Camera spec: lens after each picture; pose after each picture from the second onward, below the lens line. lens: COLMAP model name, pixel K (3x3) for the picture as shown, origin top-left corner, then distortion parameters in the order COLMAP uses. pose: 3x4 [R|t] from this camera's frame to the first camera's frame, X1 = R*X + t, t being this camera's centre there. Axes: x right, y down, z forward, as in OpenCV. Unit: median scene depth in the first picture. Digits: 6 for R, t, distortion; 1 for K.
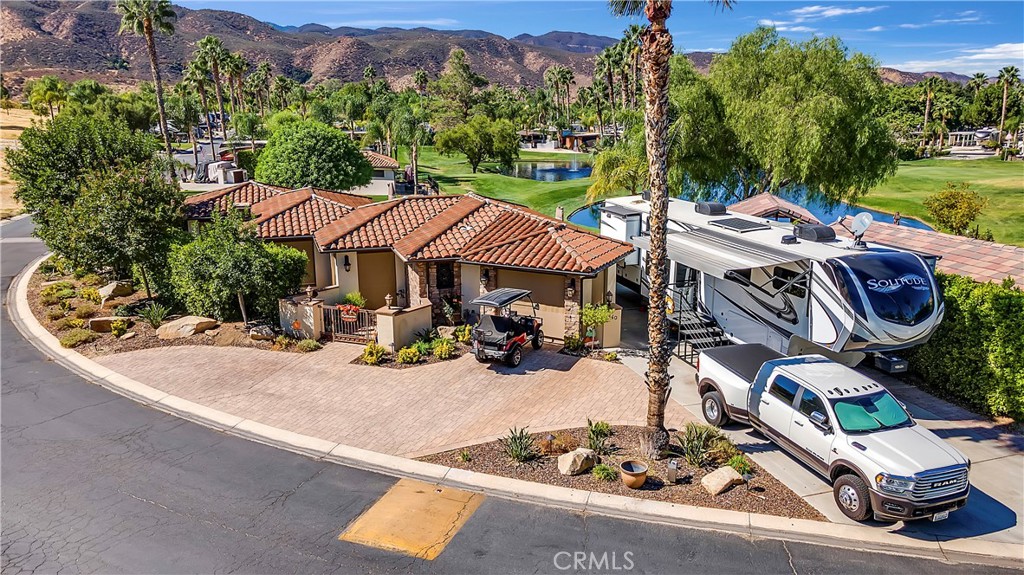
lens RADIAL K [[733.0, 0, 512.0], [0, 733.0, 287.5], [0, 0, 1]] dist [0.036926, -0.000172]
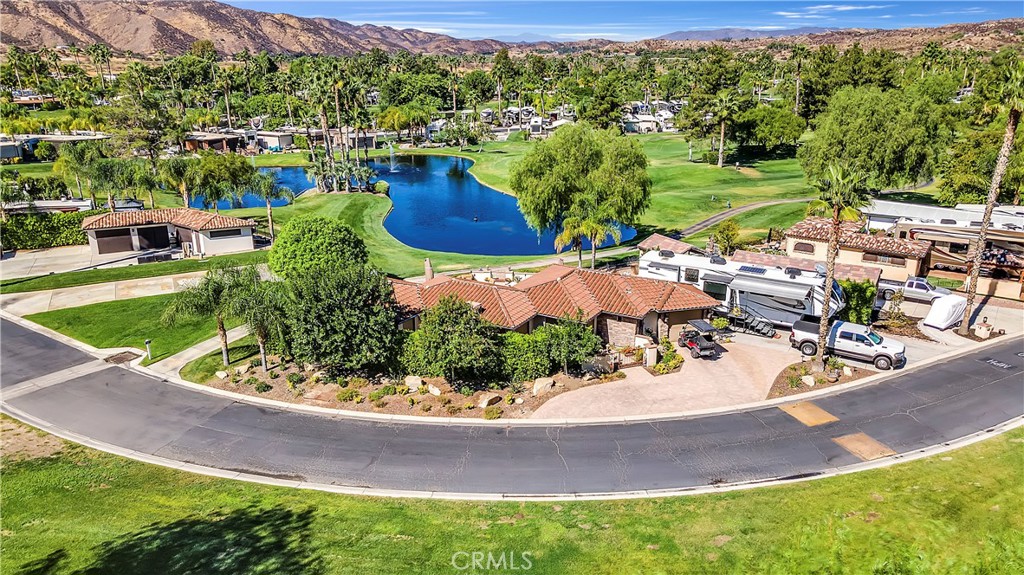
lens RADIAL K [[733.0, 0, 512.0], [0, 733.0, 287.5], [0, 0, 1]] dist [0.036926, -0.000172]
pose [[0.756820, -0.210476, 0.618808, -2.279250], [0.165062, 0.977594, 0.130634, -0.615618], [-0.632438, 0.003275, 0.774604, -0.400088]]
